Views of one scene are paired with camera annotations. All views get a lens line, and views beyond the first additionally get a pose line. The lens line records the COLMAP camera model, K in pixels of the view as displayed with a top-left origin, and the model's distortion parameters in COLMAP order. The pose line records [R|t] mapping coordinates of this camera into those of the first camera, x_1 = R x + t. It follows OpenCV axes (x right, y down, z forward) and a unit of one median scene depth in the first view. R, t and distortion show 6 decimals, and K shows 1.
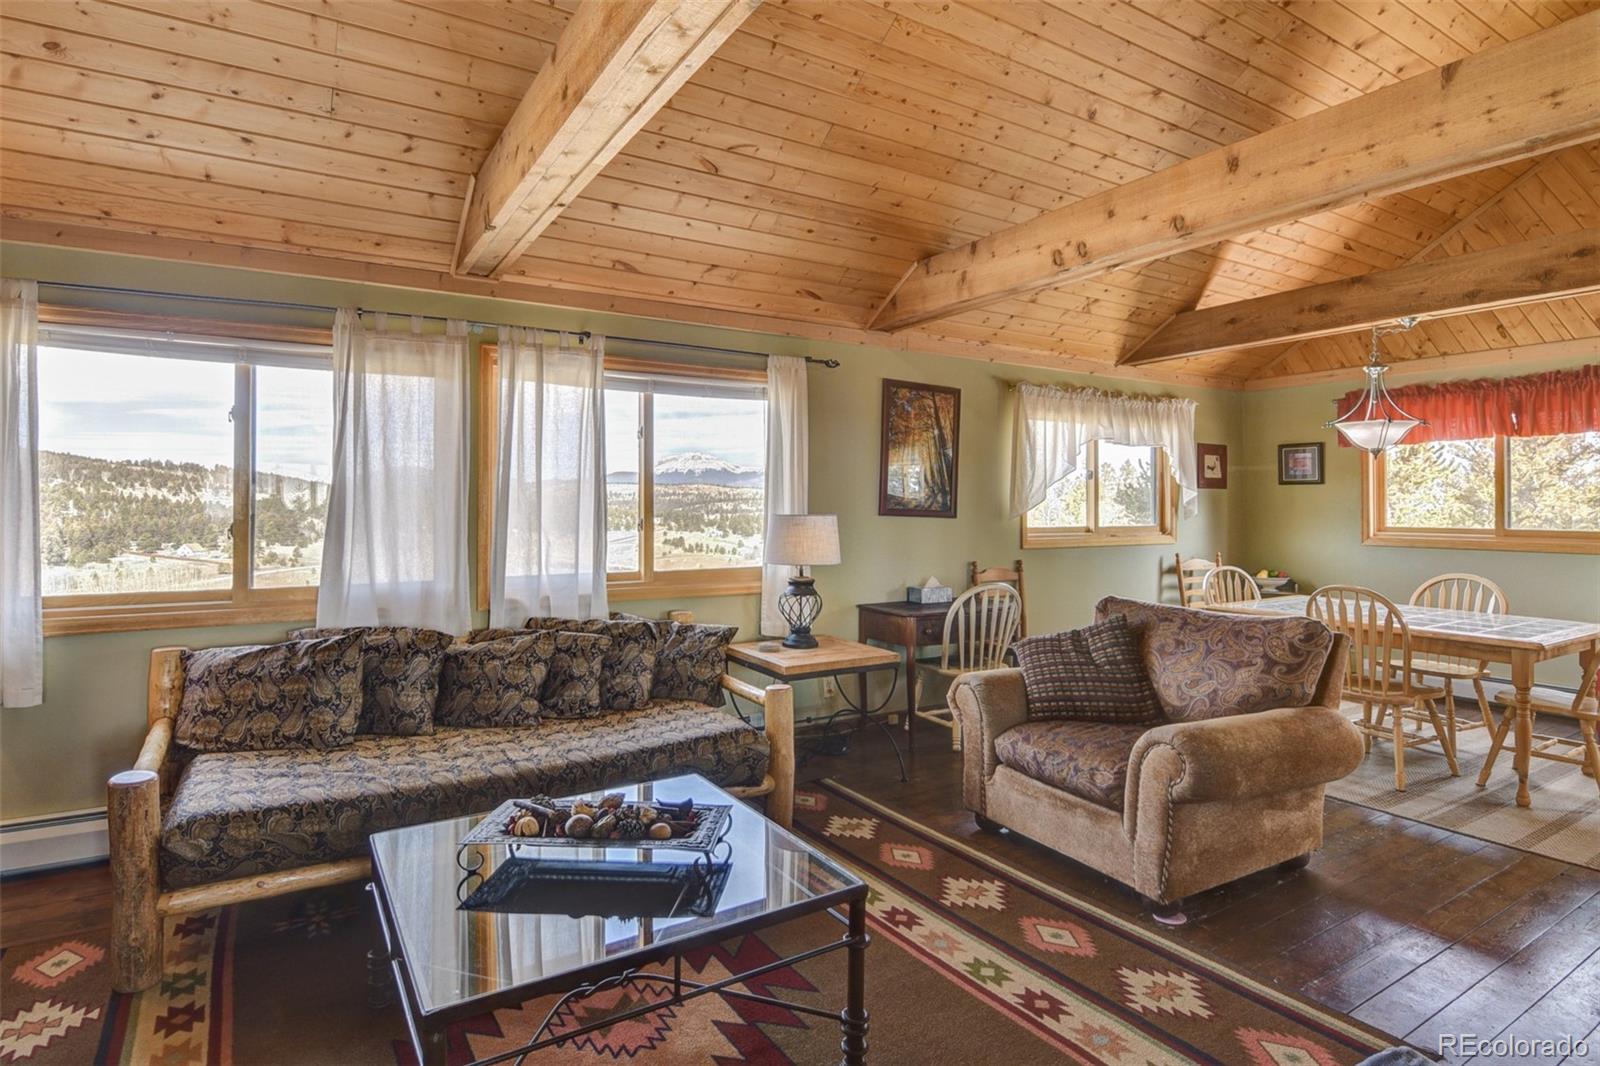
lens RADIAL K [[853.7, 0, 894.5], [0, 853.7, 496.8], [0, 0, 1]] dist [0.015567, -0.016789]
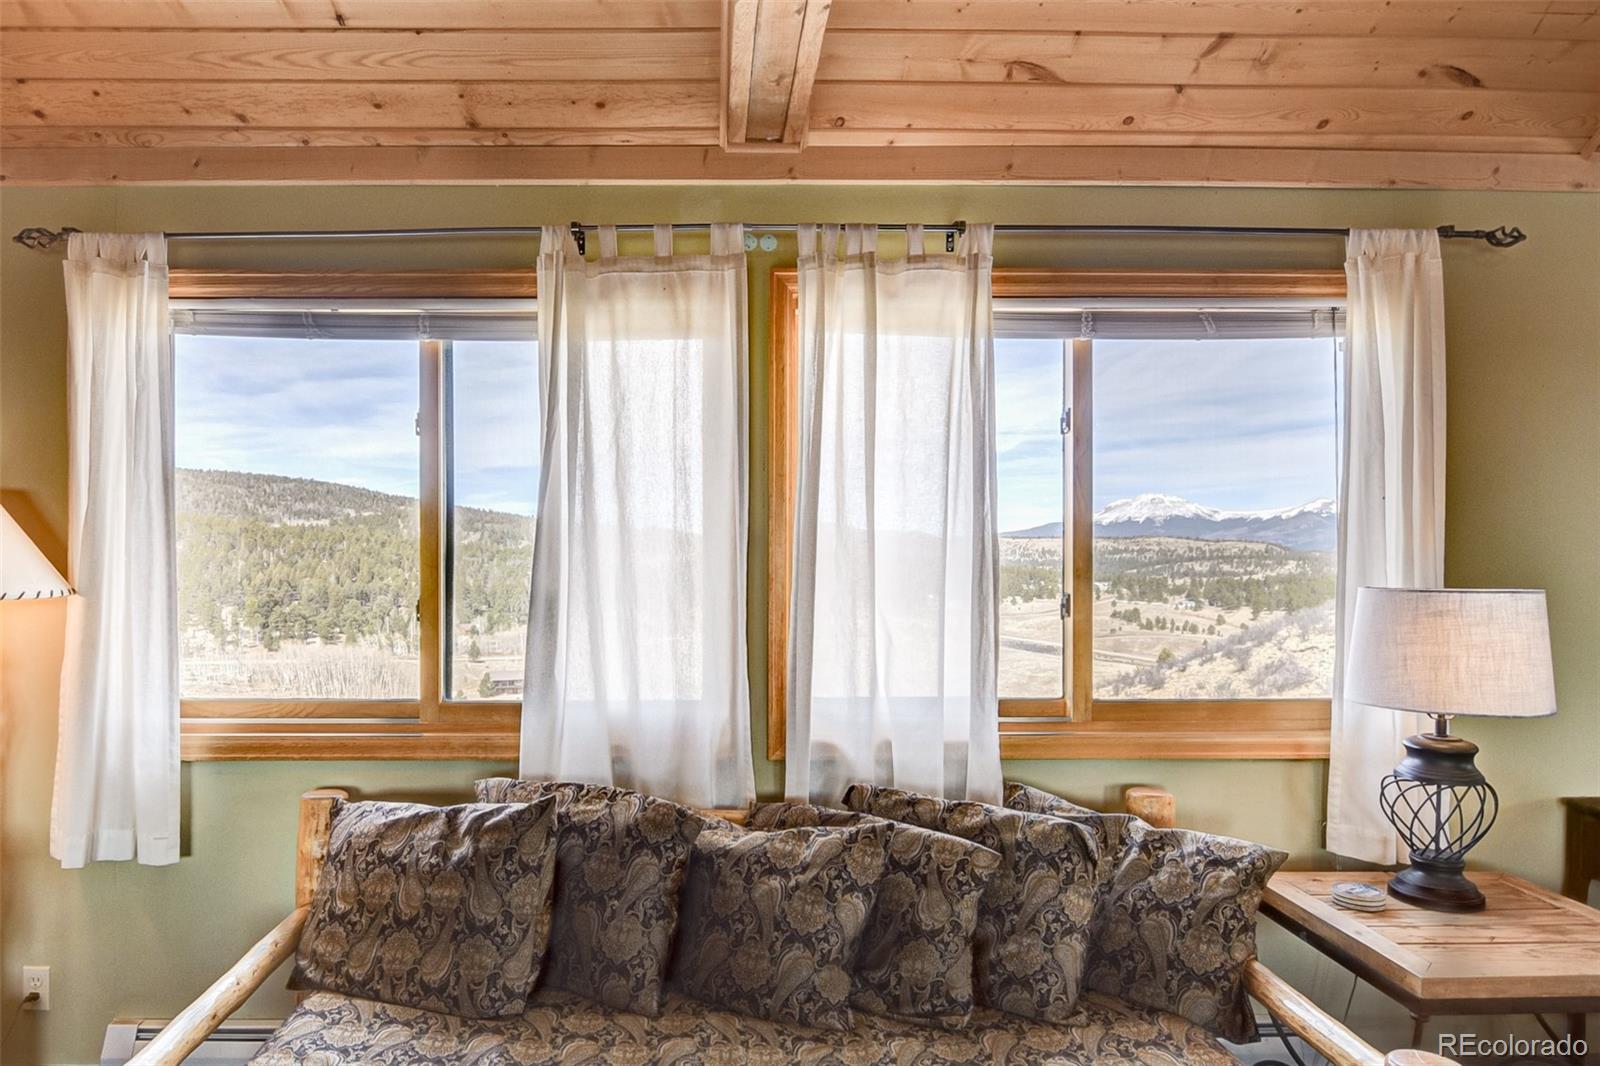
lens RADIAL K [[1132.5, 0, 755.0], [0, 1132.5, 580.2], [0, 0, 1]] dist [-0.002381, -0.029884]
pose [[0.842375, 0.006579, -0.538852, -0.112581], [0.005676, 0.999762, 0.021080, 0.003070], [0.538863, -0.020816, 0.842136, 0.415669]]
